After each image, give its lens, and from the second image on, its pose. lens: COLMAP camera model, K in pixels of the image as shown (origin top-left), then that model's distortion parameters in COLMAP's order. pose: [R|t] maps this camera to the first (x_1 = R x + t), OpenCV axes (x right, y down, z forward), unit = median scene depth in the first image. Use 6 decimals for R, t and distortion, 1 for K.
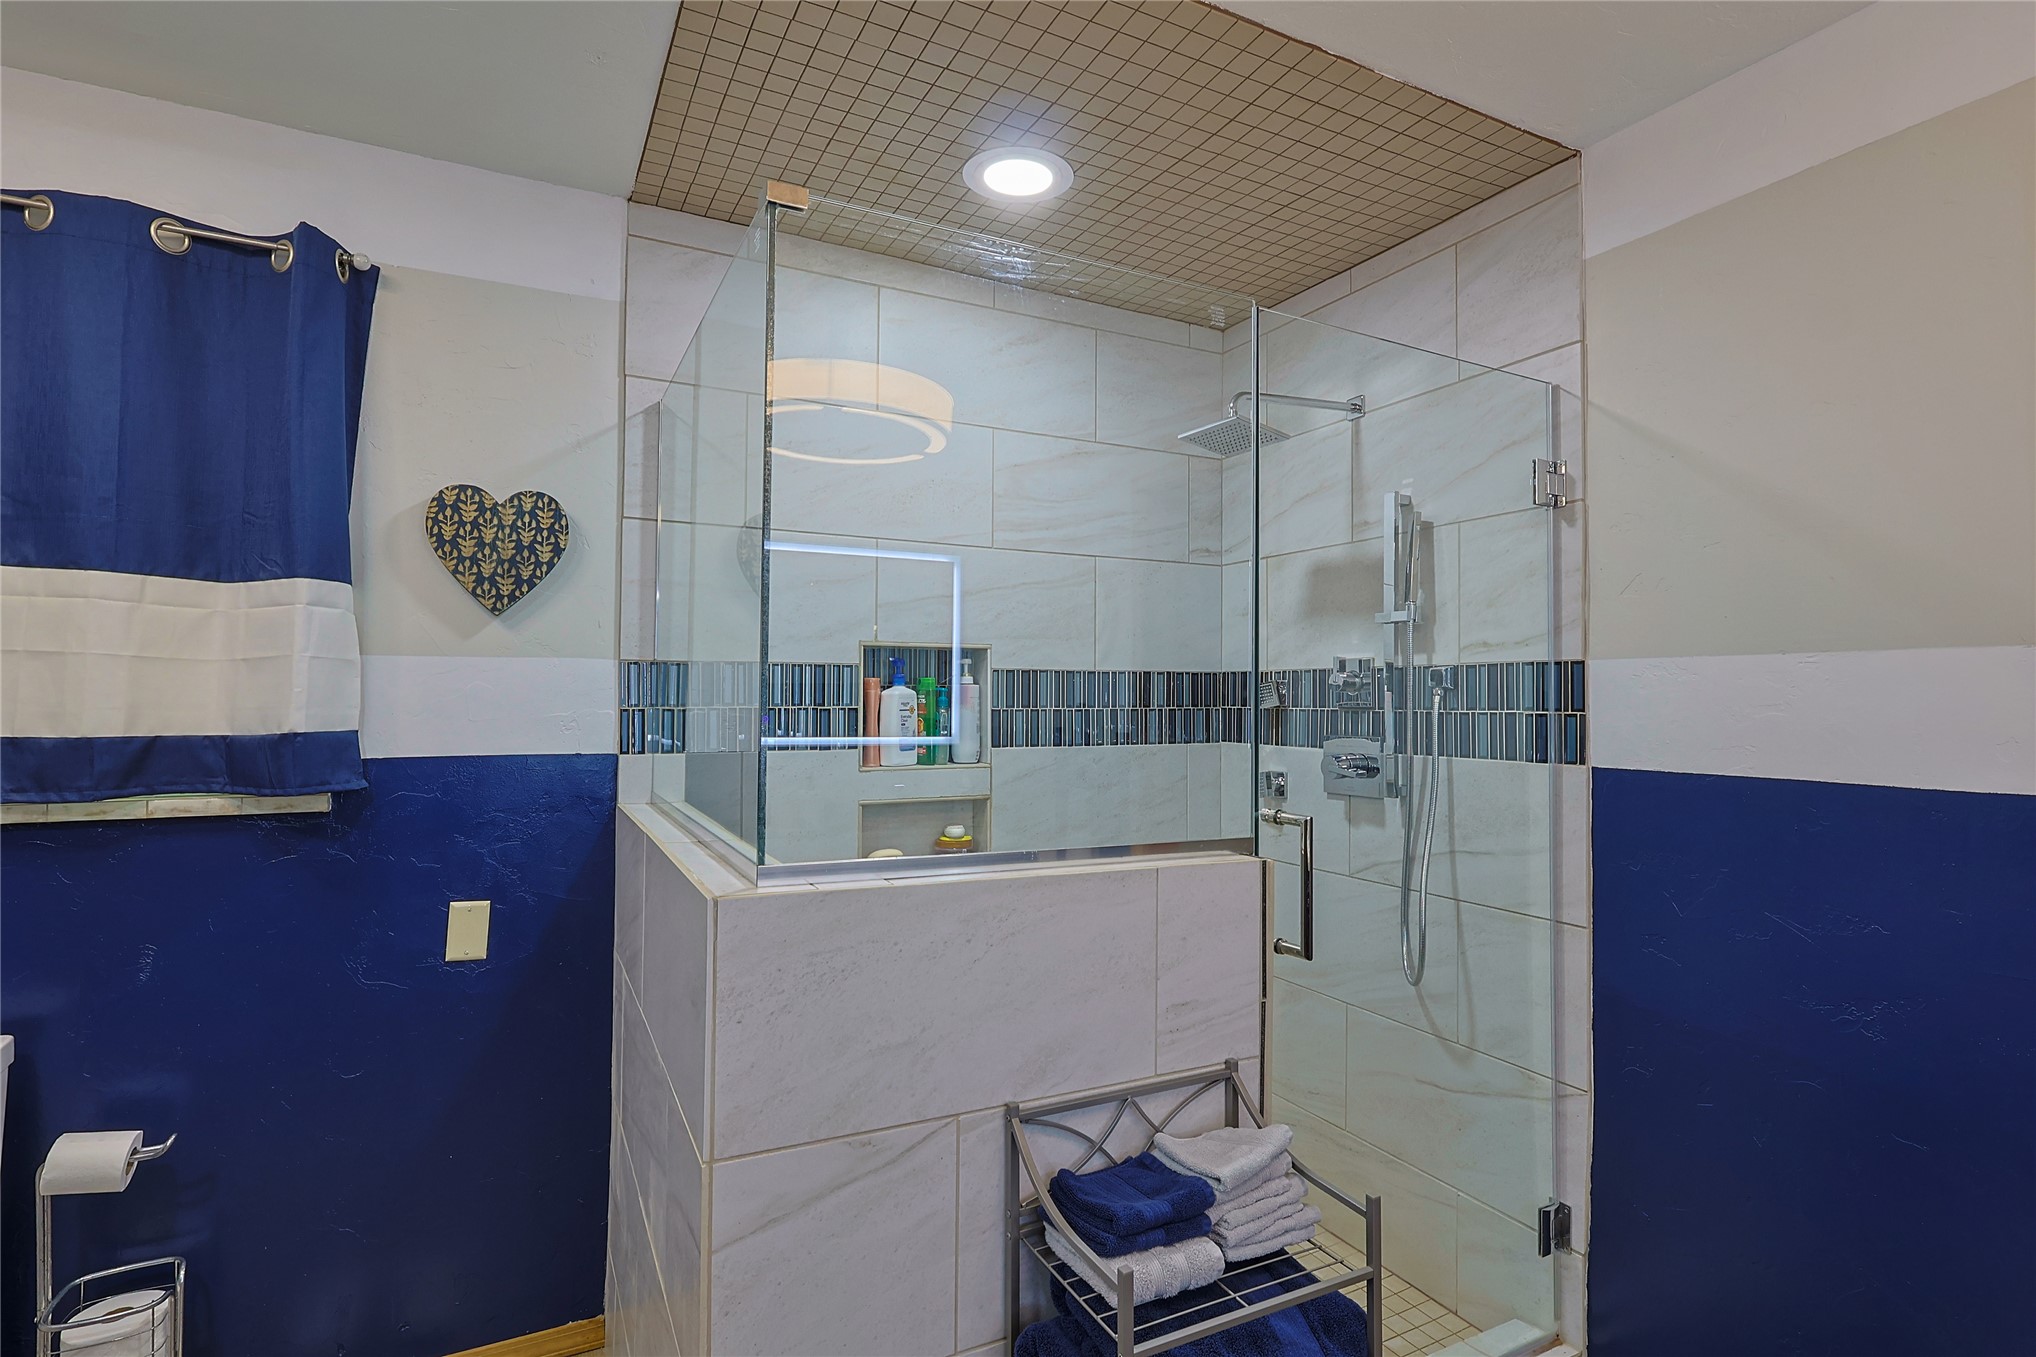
lens RADIAL K [[990.5, 0, 1021.0], [0, 990.5, 678.7], [0, 0, 1]] dist [-0.004628, 0.002194]
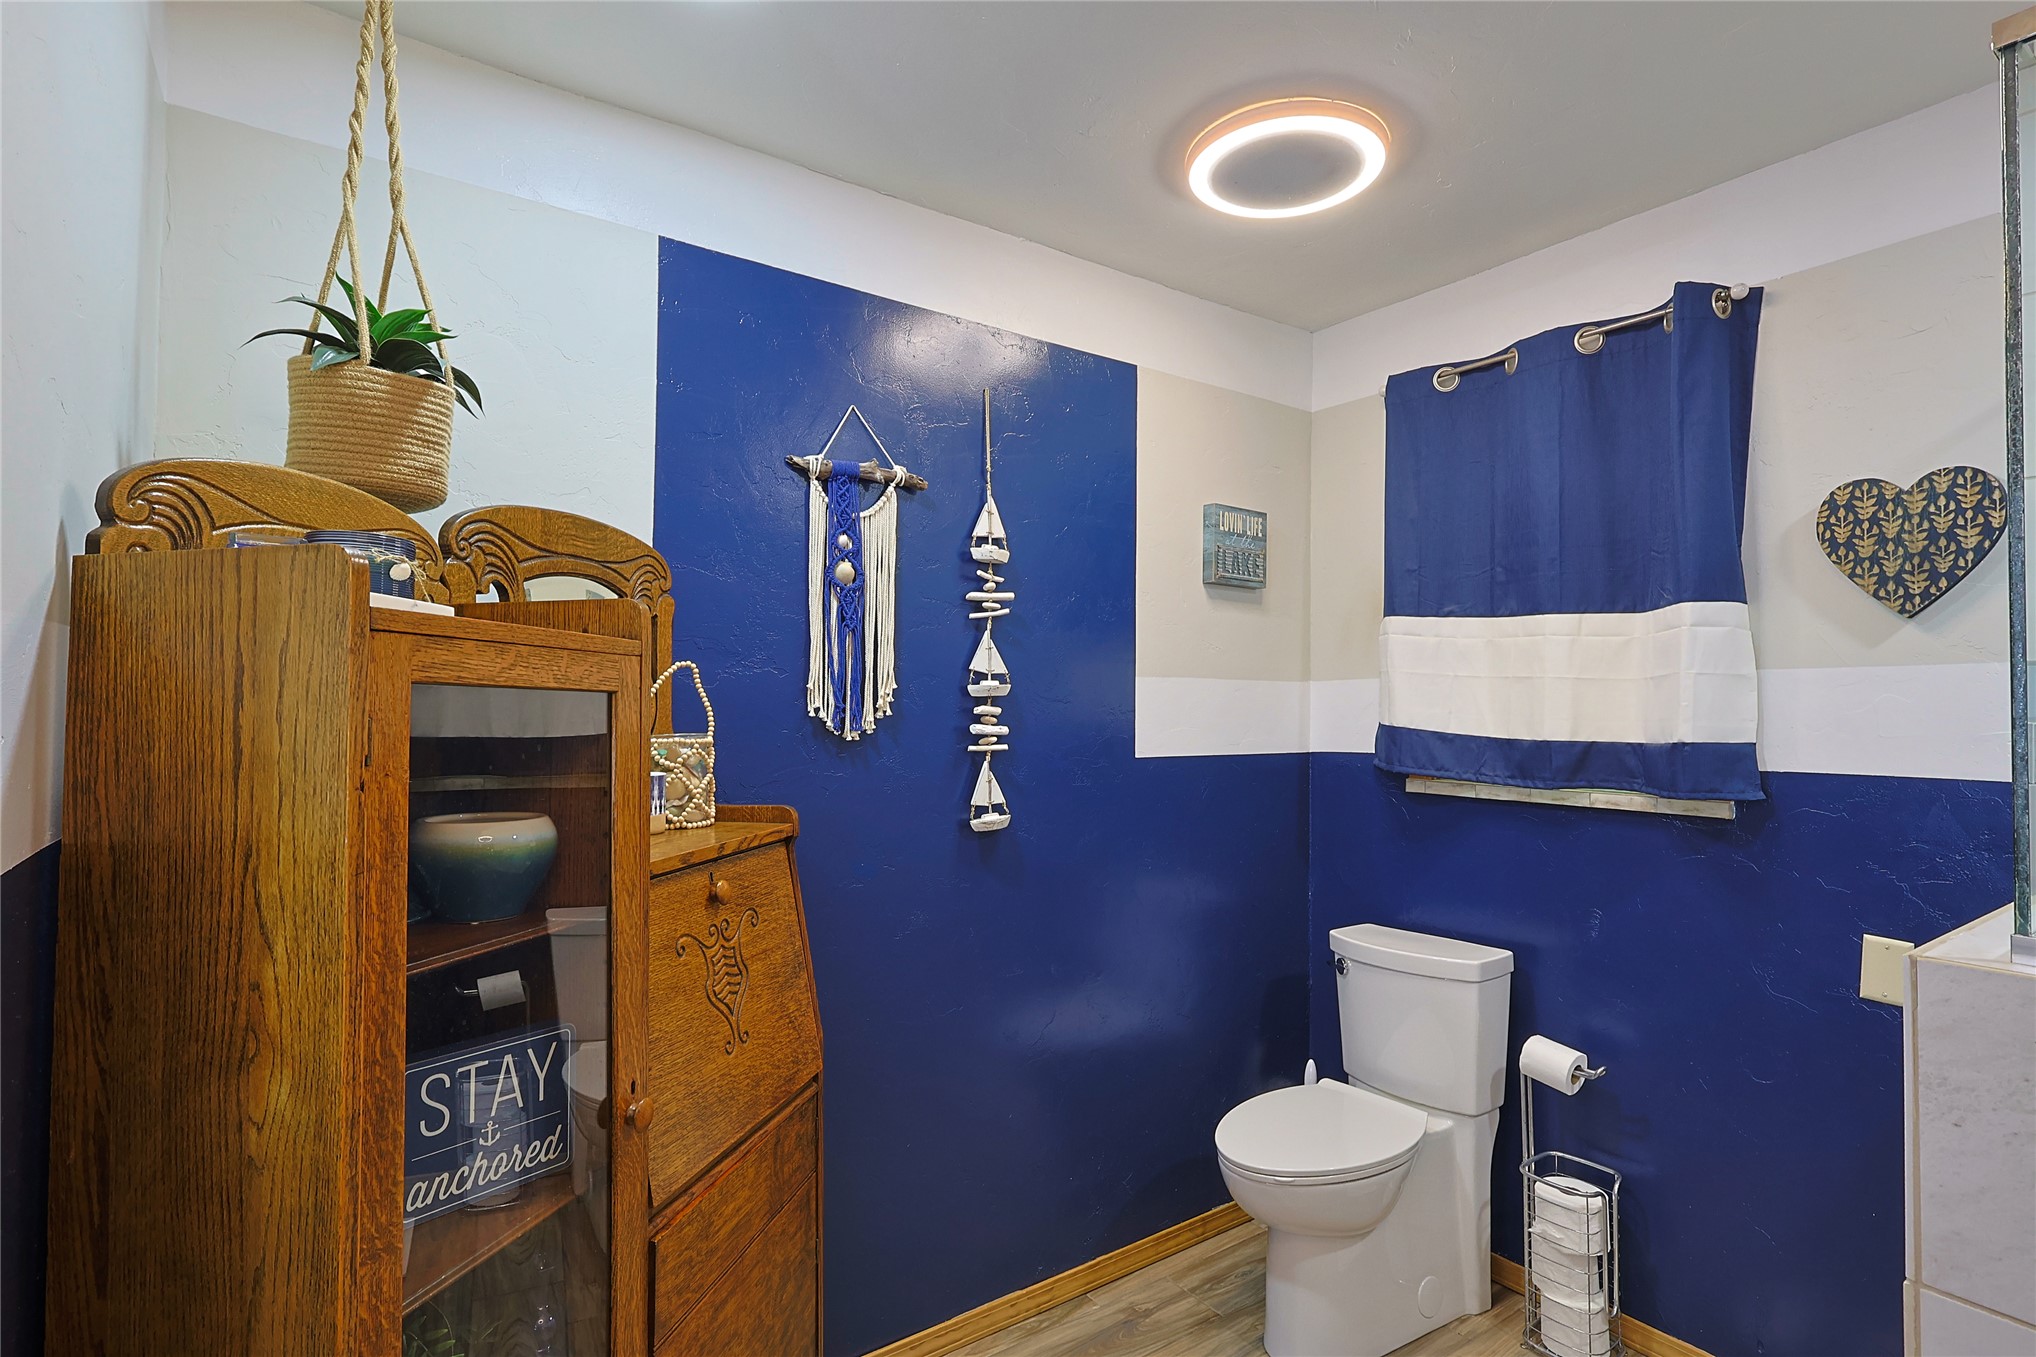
lens RADIAL K [[990.5, 0, 1021.0], [0, 990.5, 678.7], [0, 0, 1]] dist [-0.004628, 0.002194]
pose [[0.148515, -0.030447, -0.988441, 0.225758], [0.014758, 0.999483, -0.028570, 0.003523], [0.988800, -0.010344, 0.148888, 0.091130]]
